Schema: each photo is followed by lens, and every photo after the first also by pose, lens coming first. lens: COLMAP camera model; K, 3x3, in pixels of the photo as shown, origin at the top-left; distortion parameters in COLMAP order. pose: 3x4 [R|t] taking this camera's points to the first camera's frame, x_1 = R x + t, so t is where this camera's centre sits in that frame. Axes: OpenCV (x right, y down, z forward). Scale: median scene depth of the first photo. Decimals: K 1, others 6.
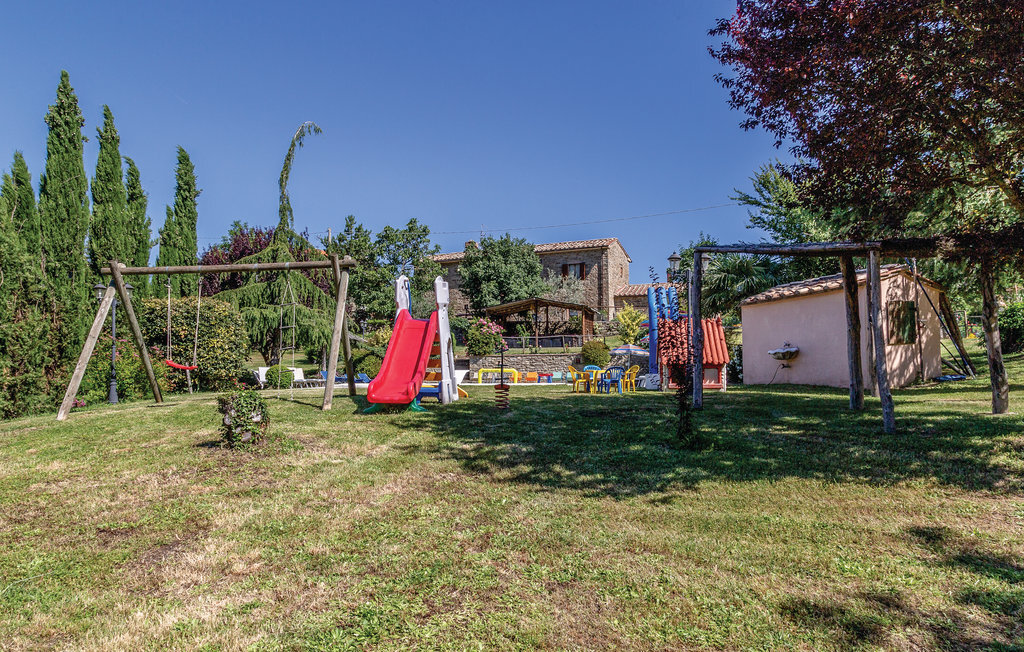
lens RADIAL K [[678.5, 0, 509.4], [0, 678.5, 324.0], [0, 0, 1]] dist [0.007414, 0.007632]
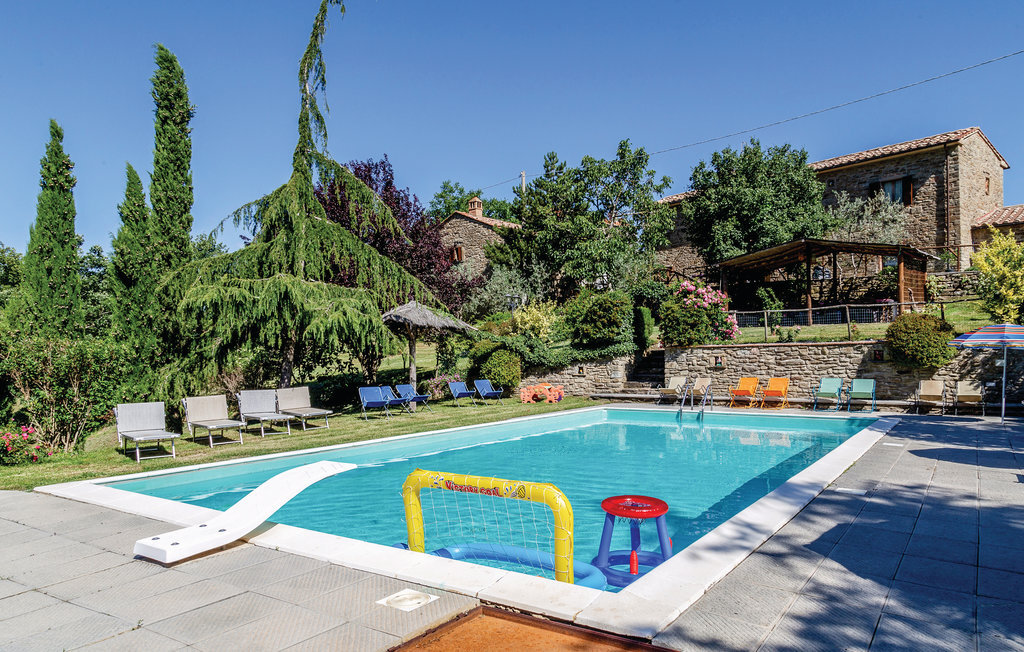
lens RADIAL K [[678.5, 0, 509.6], [0, 678.5, 336.4], [0, 0, 1]] dist [0.007414, 0.007632]
pose [[0.899139, -0.018930, -0.437254, 0.058937], [0.048562, 0.997210, 0.056687, -0.000921], [0.434961, -0.072203, 0.897550, 0.335870]]
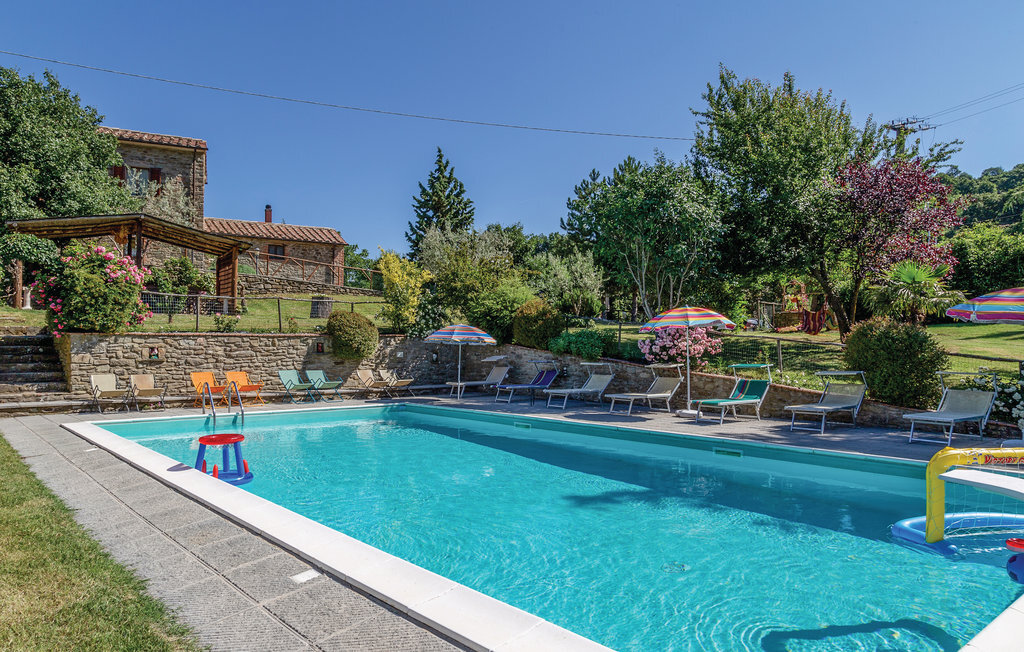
lens RADIAL K [[678.5, 0, 511.1], [0, 678.5, 324.6], [0, 0, 1]] dist [0.007414, 0.007632]
pose [[0.641768, 0.031812, 0.766239, -0.157945], [-0.073182, 0.997120, 0.019896, 0.011471], [-0.763399, -0.068843, 0.642248, 0.423437]]
